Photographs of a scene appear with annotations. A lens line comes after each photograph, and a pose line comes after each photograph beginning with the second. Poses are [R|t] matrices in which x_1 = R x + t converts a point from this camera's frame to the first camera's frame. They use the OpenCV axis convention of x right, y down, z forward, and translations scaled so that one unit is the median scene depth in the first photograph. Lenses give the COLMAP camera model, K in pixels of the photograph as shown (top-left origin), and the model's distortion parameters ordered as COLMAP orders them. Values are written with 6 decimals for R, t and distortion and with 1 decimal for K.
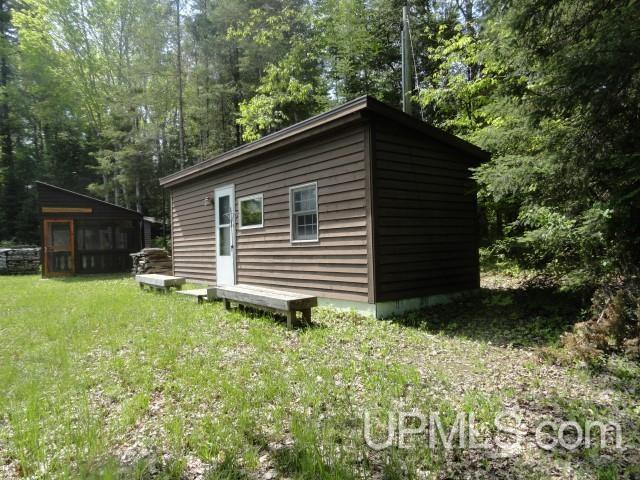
lens RADIAL K [[442.6, 0, 321.8], [0, 442.6, 240.6], [0, 0, 1]] dist [0.002516, -0.001246]
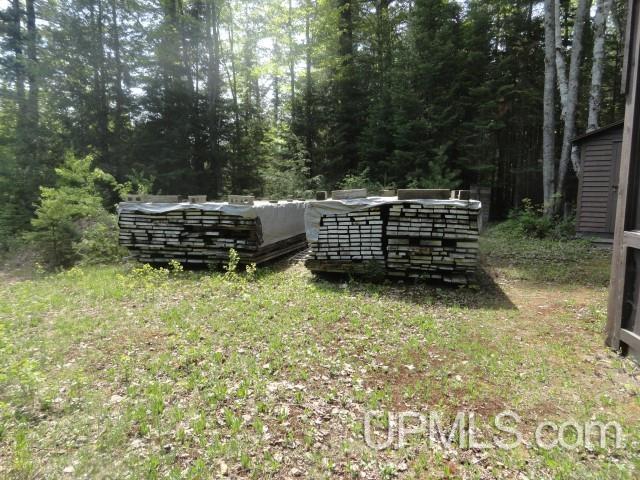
lens RADIAL K [[442.6, 0, 319.4], [0, 442.6, 237.2], [0, 0, 1]] dist [0.002516, -0.001246]
pose [[0.808014, 0.102895, -0.580108, -0.568576], [-0.030855, 0.990671, 0.132740, 0.006570], [0.588354, -0.089356, 0.803651, 0.725133]]
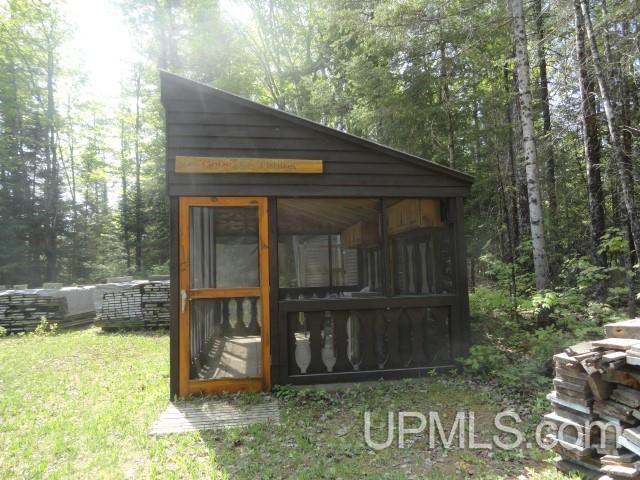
lens RADIAL K [[442.6, 0, 321.9], [0, 442.6, 242.4], [0, 0, 1]] dist [0.002516, -0.001246]
pose [[0.945643, -0.016929, -0.324765, -0.328168], [0.002957, 0.999050, -0.043467, -0.003921], [0.325193, 0.040144, 0.944795, 0.559709]]
